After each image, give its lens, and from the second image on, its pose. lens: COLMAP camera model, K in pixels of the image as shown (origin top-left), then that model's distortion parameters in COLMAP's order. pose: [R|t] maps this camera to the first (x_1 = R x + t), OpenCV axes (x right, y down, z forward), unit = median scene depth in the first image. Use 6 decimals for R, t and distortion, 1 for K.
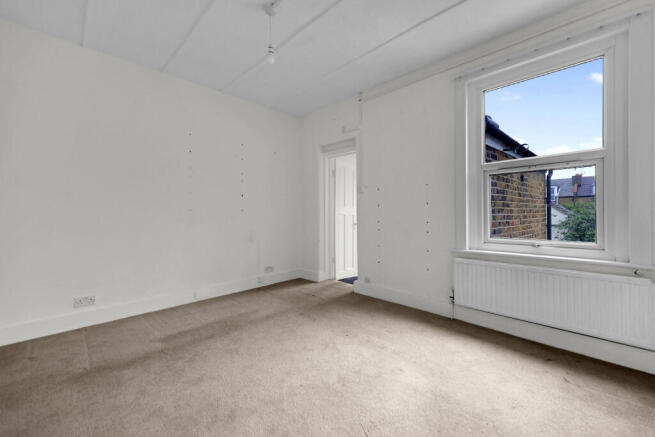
lens RADIAL K [[278.8, 0, 336.7], [0, 278.8, 213.8], [0, 0, 1]] dist [0.001508, 0.000074]
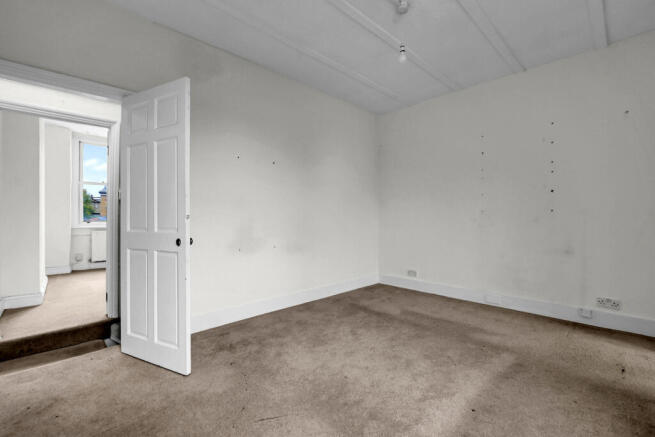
lens RADIAL K [[270.7, 0, 338.7], [0, 270.7, 215.4], [0, 0, 1]] dist [-0.001275, -0.000217]
pose [[-0.014892, 0.001571, -0.999888, 0.453440], [0.003116, 0.999994, 0.001525, -0.001536], [0.999884, -0.003093, -0.014897, 0.497360]]
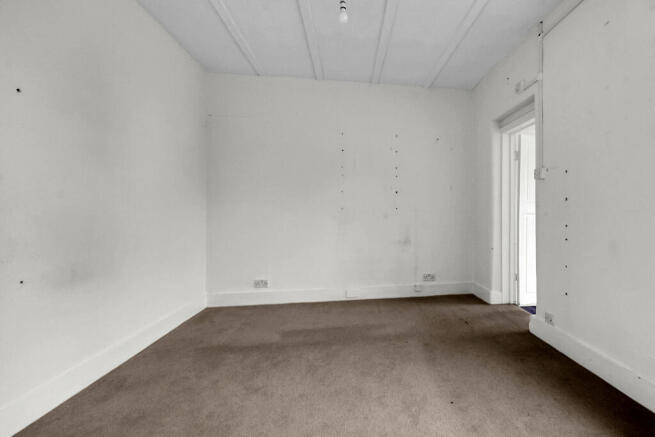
lens RADIAL K [[288.9, 0, 376.1], [0, 288.9, 210.4], [0, 0, 1]] dist [0.002067, -0.000084]
pose [[0.779730, -0.001574, -0.626113, 0.222244], [-0.002548, 0.999981, -0.005688, -0.000055], [0.626110, 0.006030, 0.779711, 0.261304]]
